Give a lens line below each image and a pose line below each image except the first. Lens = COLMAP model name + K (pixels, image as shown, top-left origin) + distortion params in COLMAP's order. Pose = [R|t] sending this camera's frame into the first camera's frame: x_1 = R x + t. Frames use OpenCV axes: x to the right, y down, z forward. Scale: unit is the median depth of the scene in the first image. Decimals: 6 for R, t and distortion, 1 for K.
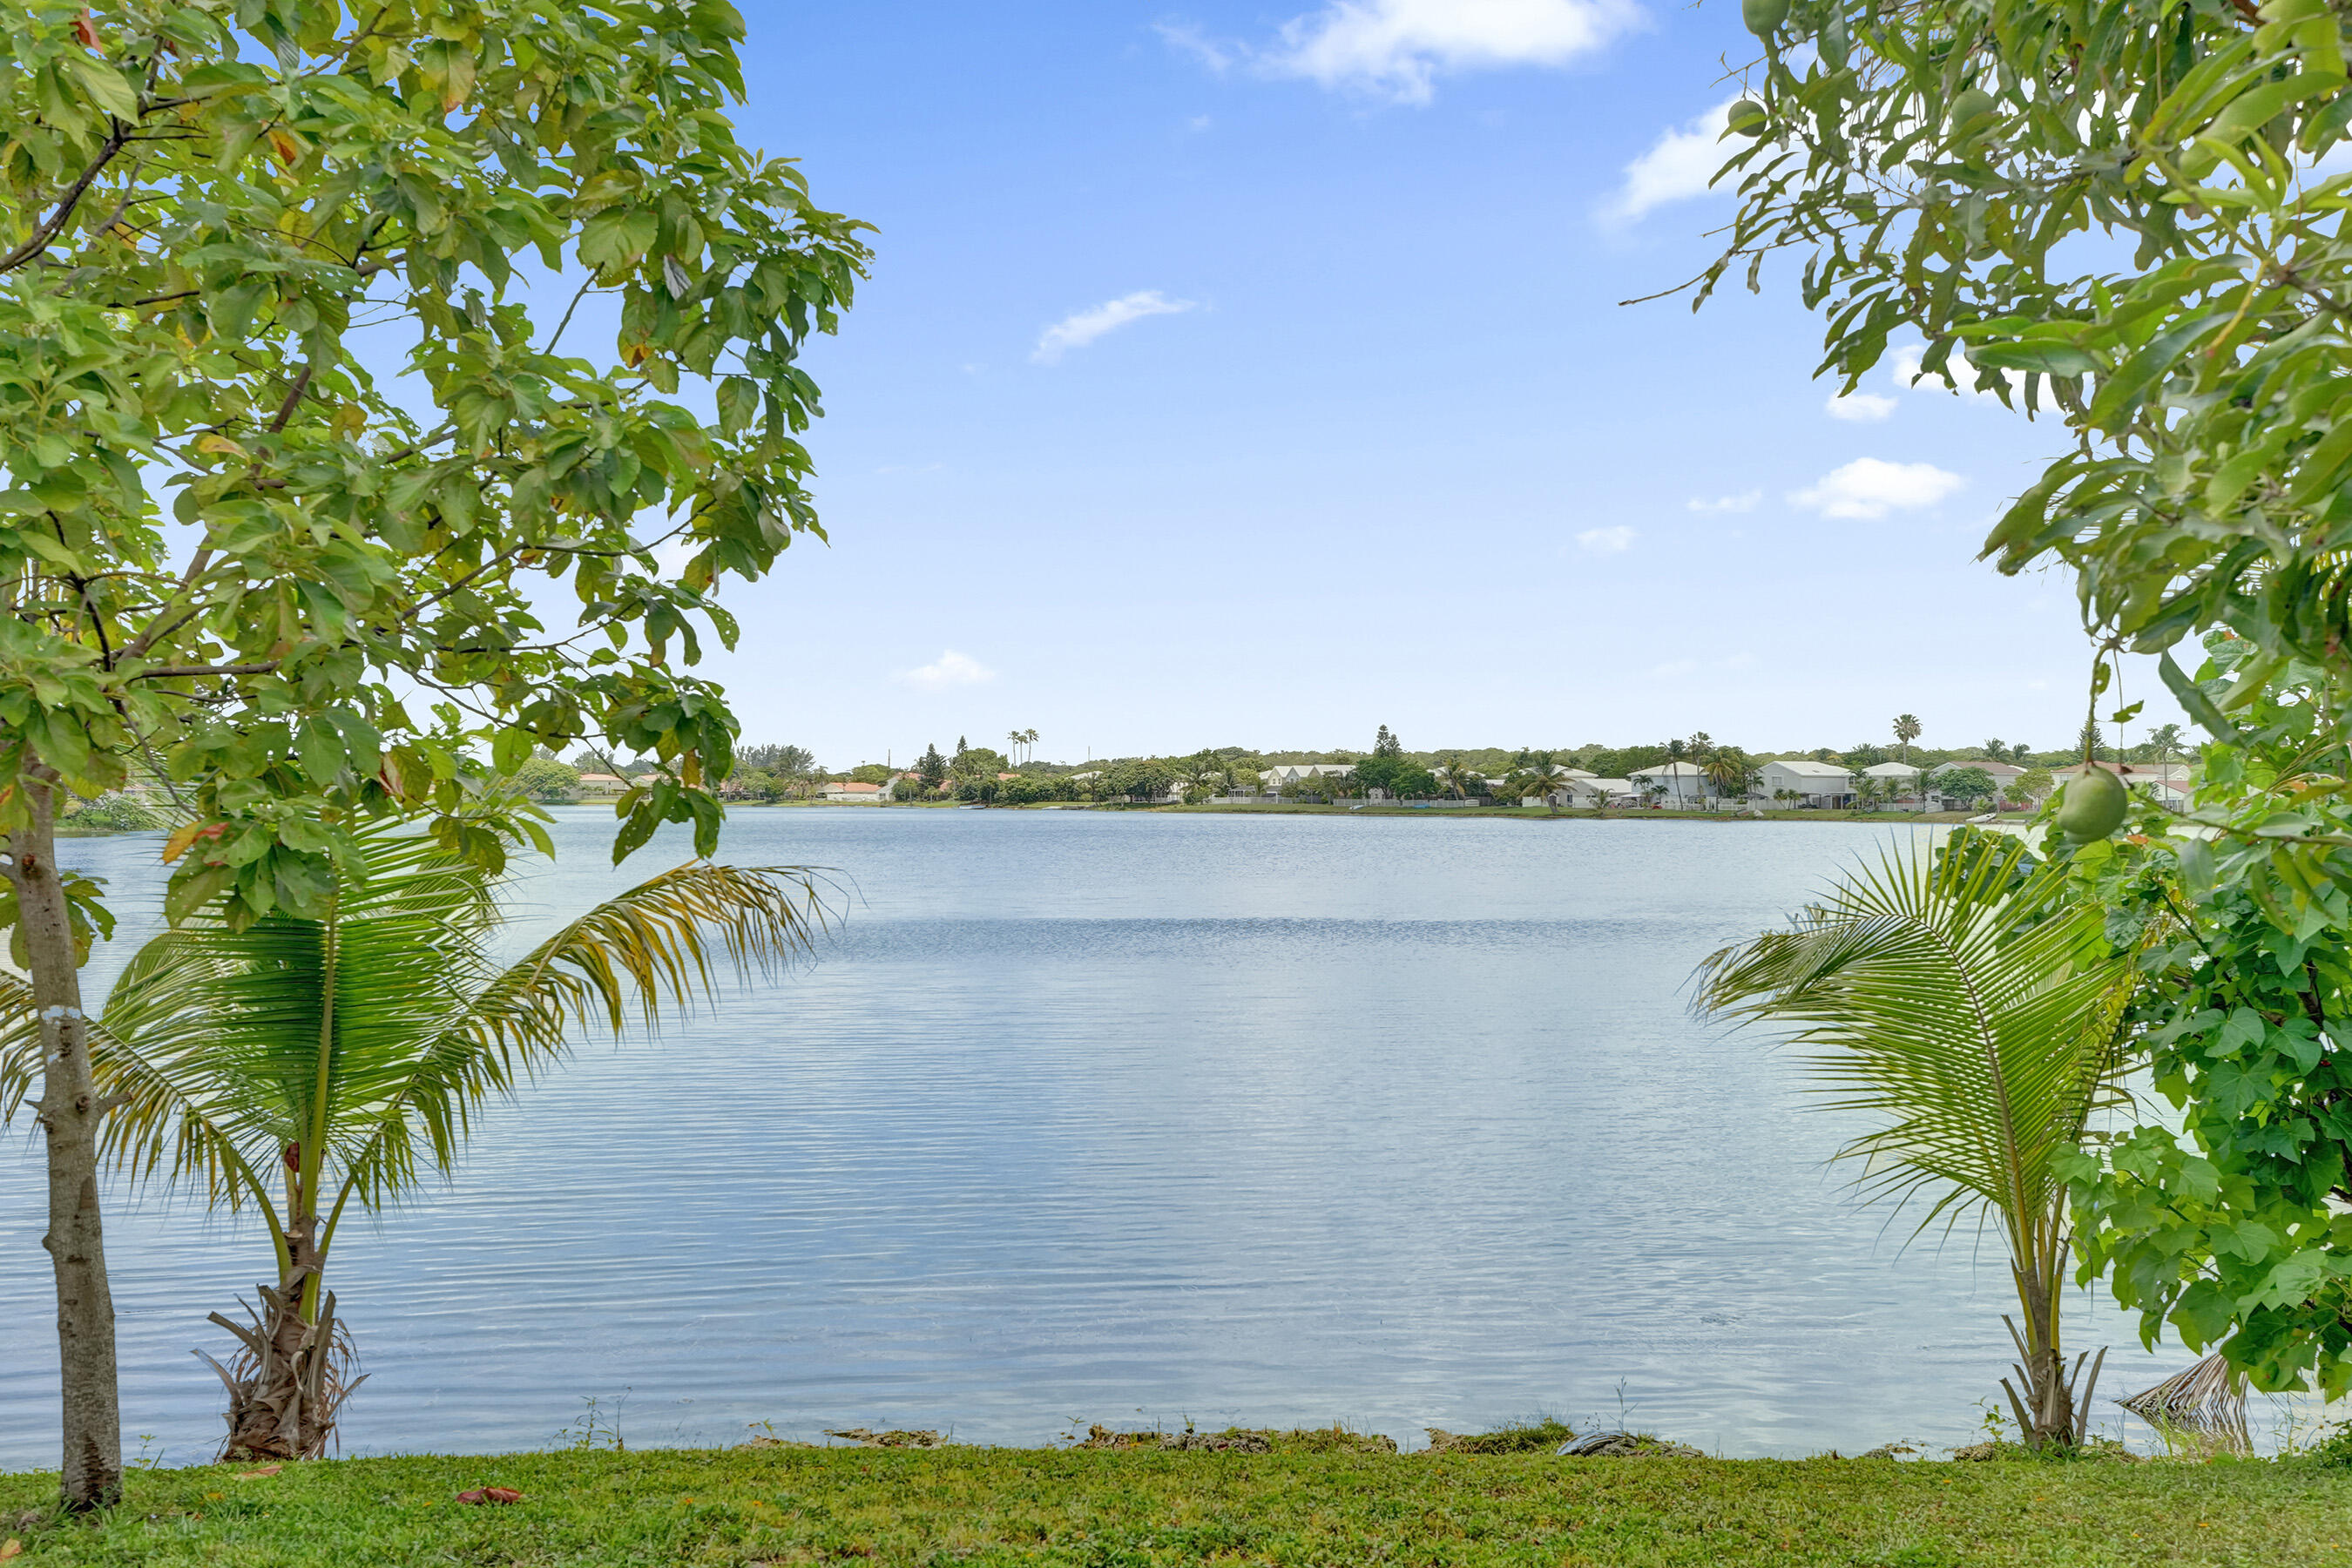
lens RADIAL K [[2589.1, 0, 1182.5], [0, 2589.1, 737.8], [0, 0, 1]] dist [0.131882, 0.000000]
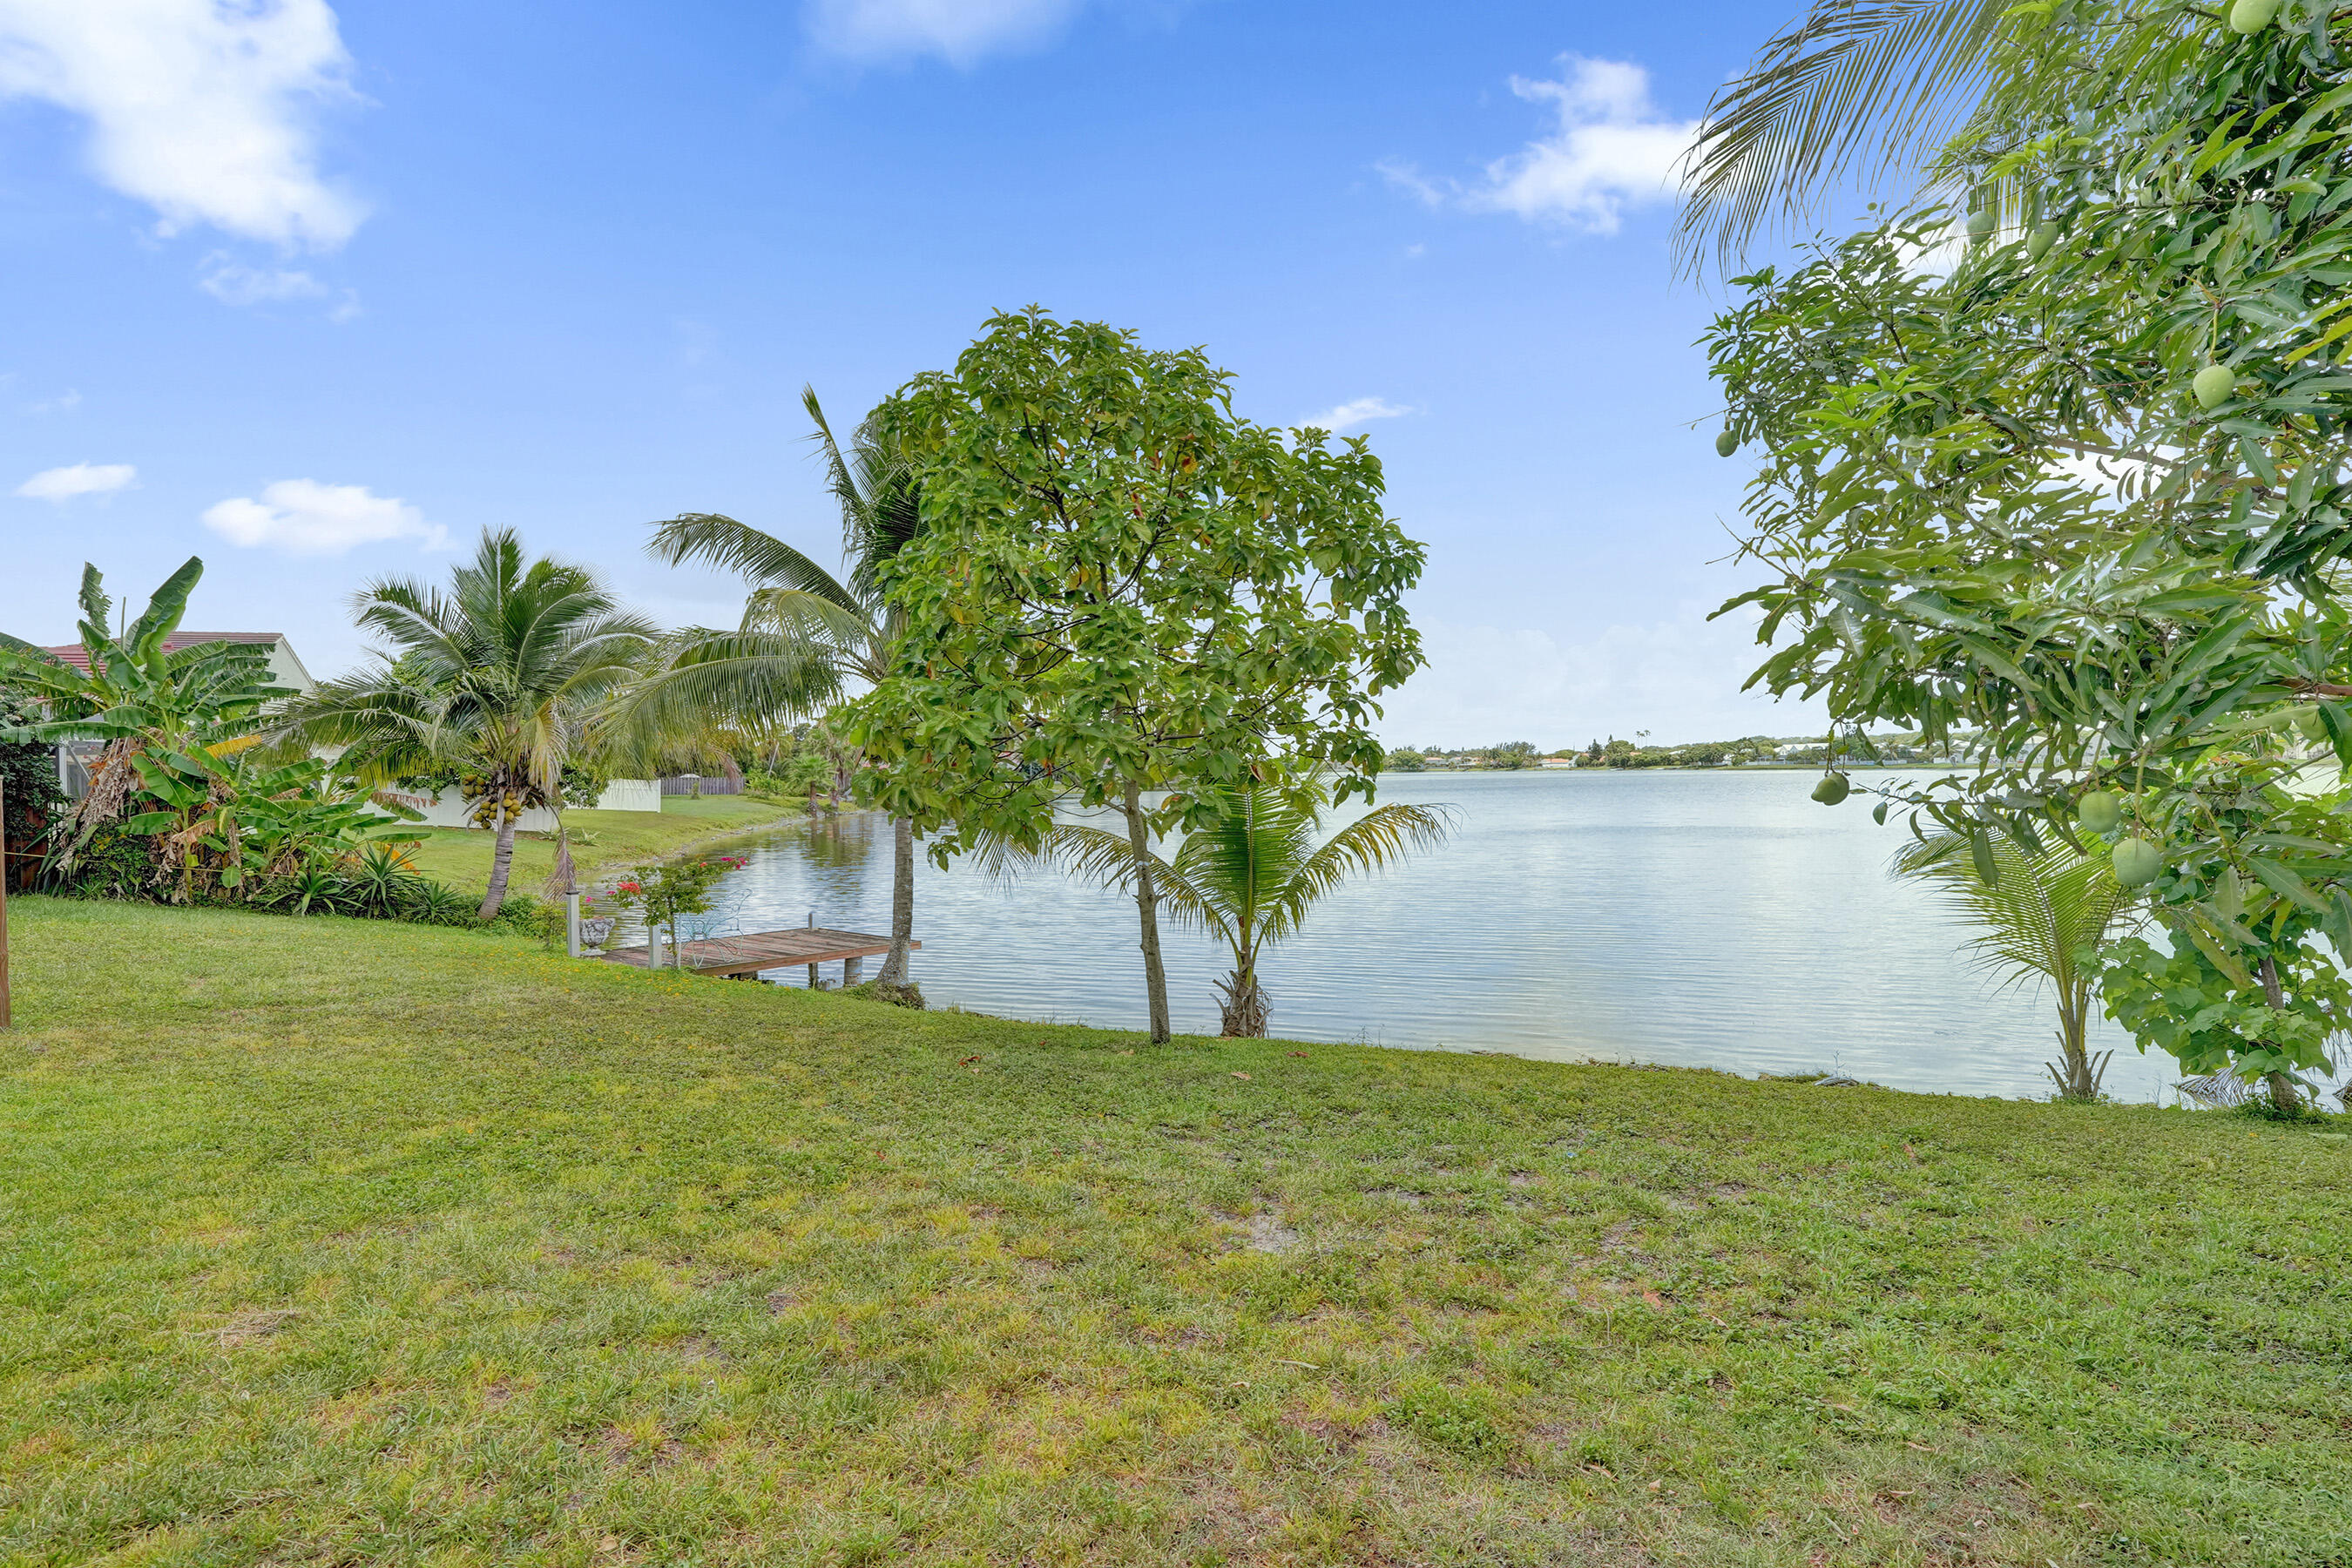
lens RADIAL K [[1203.5, 0, 1166.3], [0, 1203.5, 754.5], [0, 0, 1]] dist [-0.001718, -0.000719]
pose [[0.904856, -0.024957, -0.424986, 0.109683], [0.029915, 0.999540, 0.004996, -0.012084], [0.424666, -0.017234, 0.905186, -0.093976]]
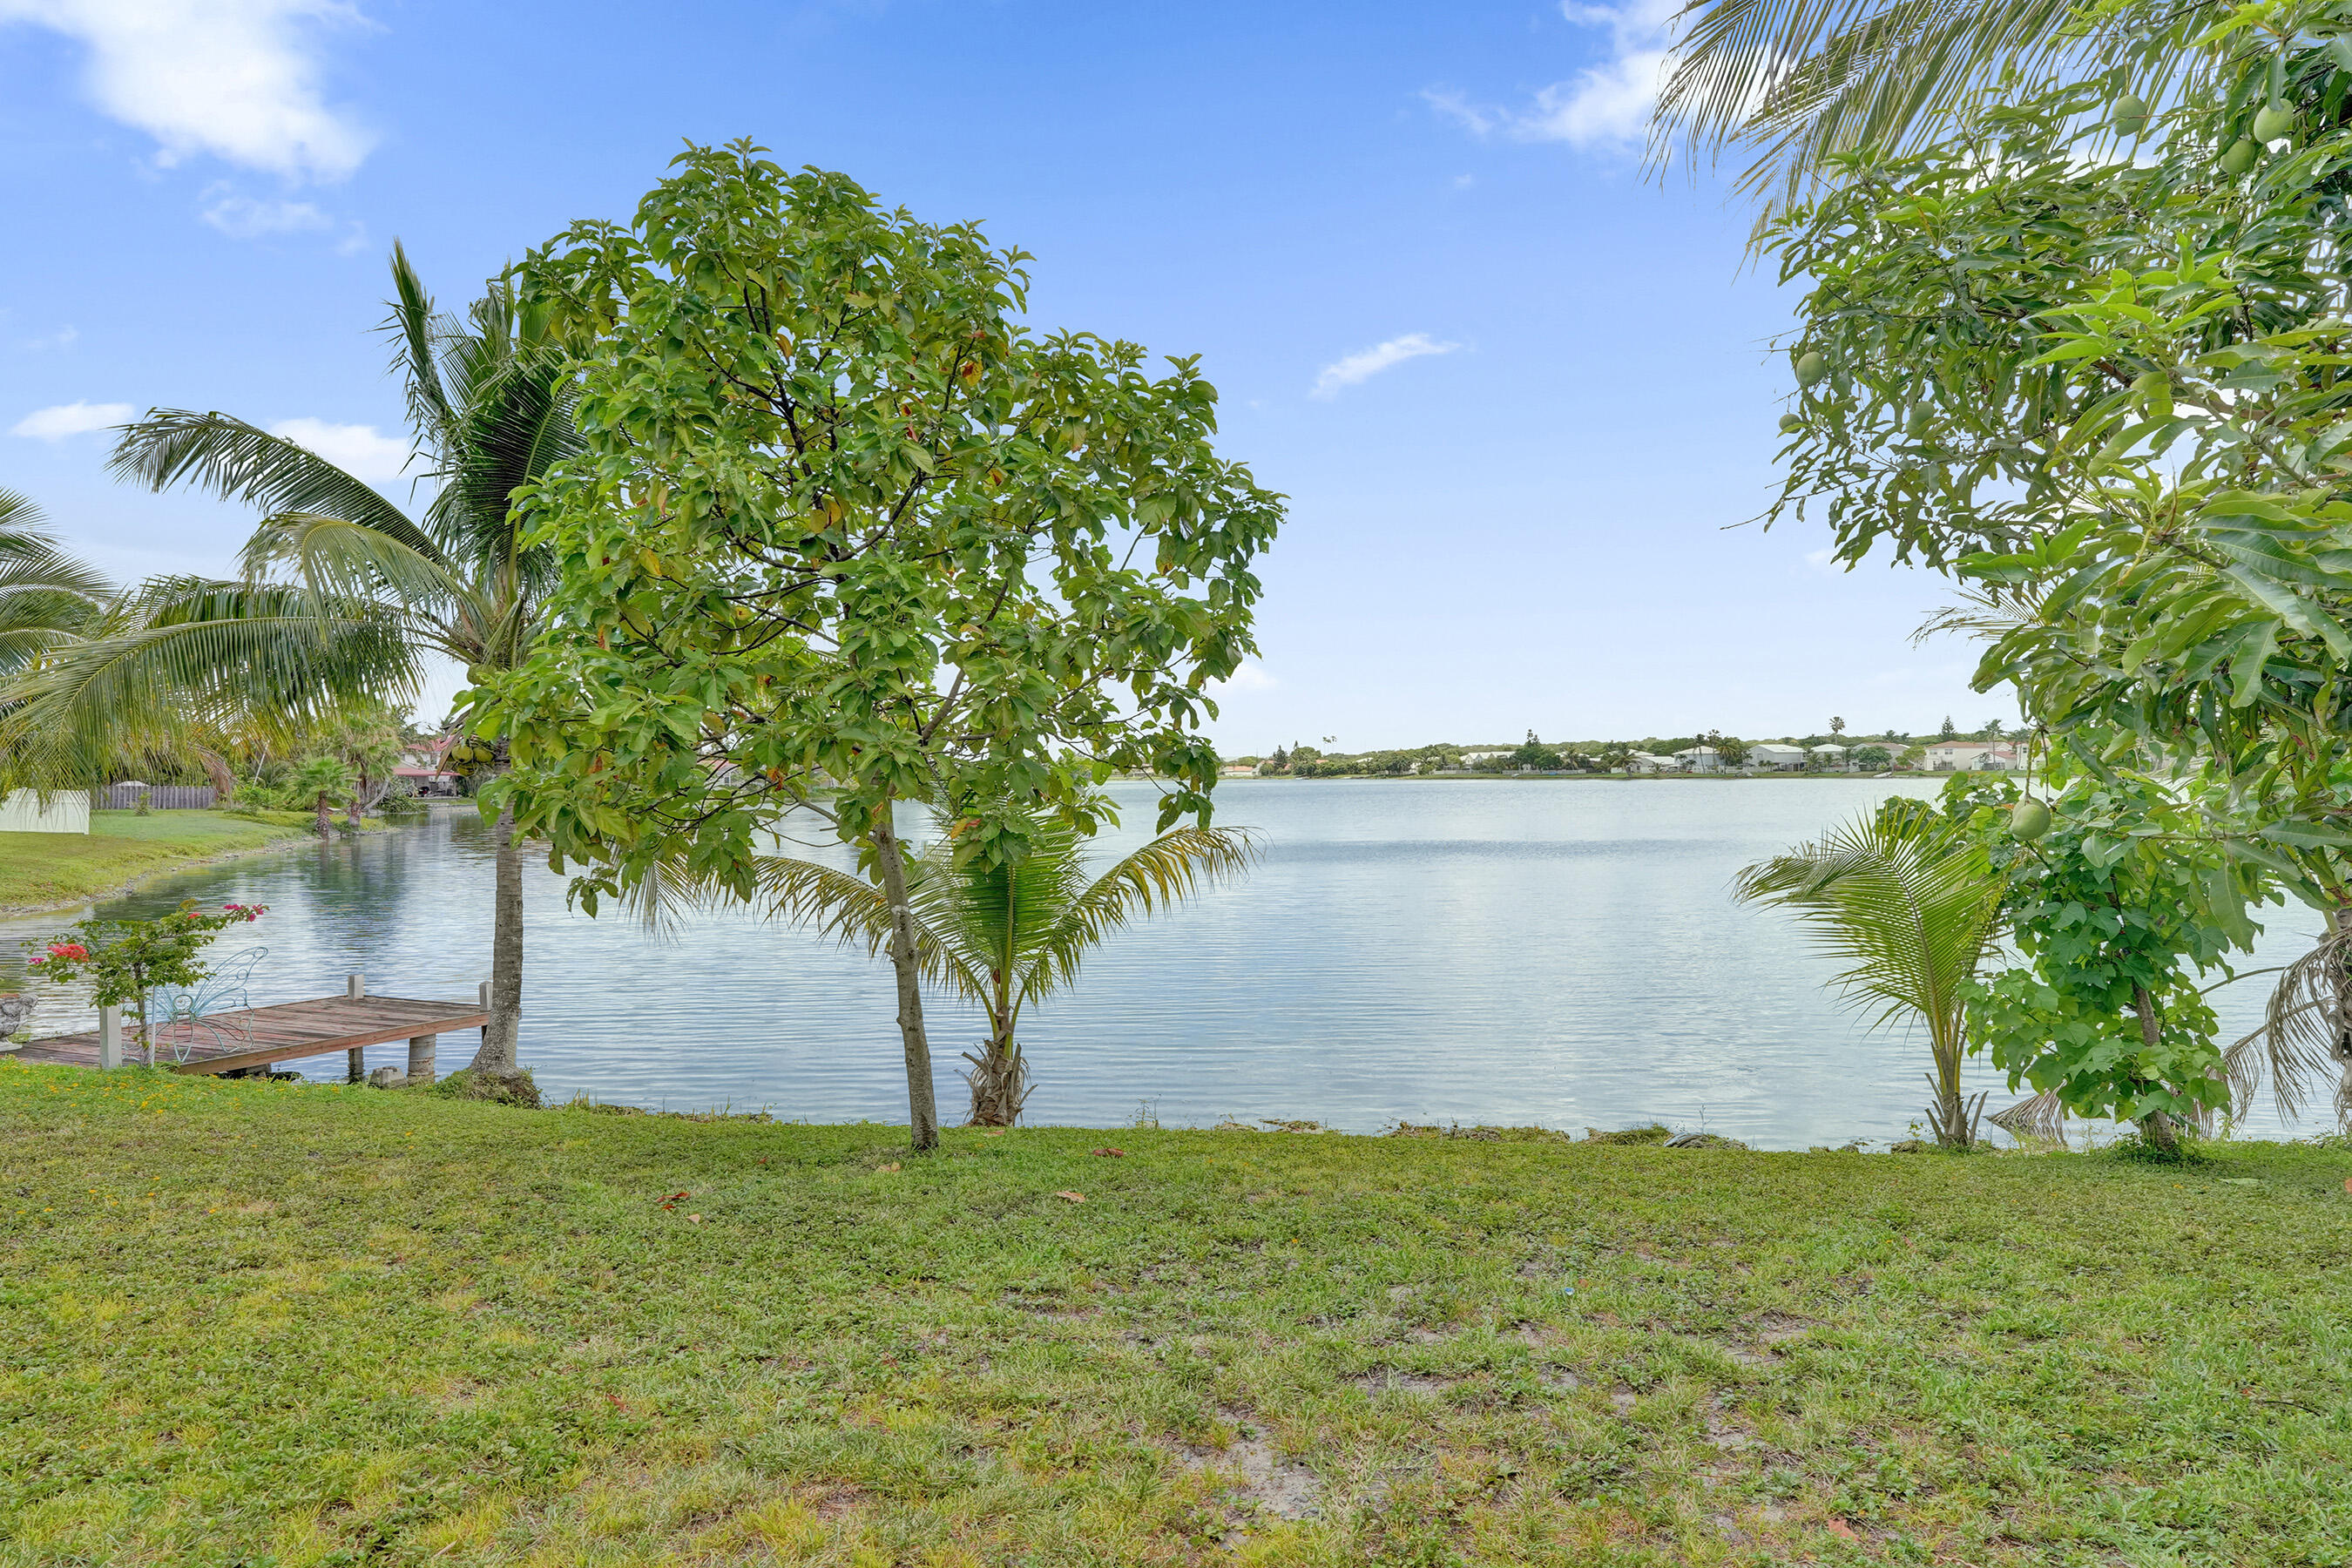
lens RADIAL K [[1394.2, 0, 1168.1], [0, 1394.2, 767.5], [0, 0, 1]] dist [0.002566, 0.002648]
pose [[0.984227, -0.018006, -0.175992, -0.024788], [0.021334, 0.999627, 0.017035, -0.015547], [0.175619, -0.020521, 0.984244, -0.013089]]
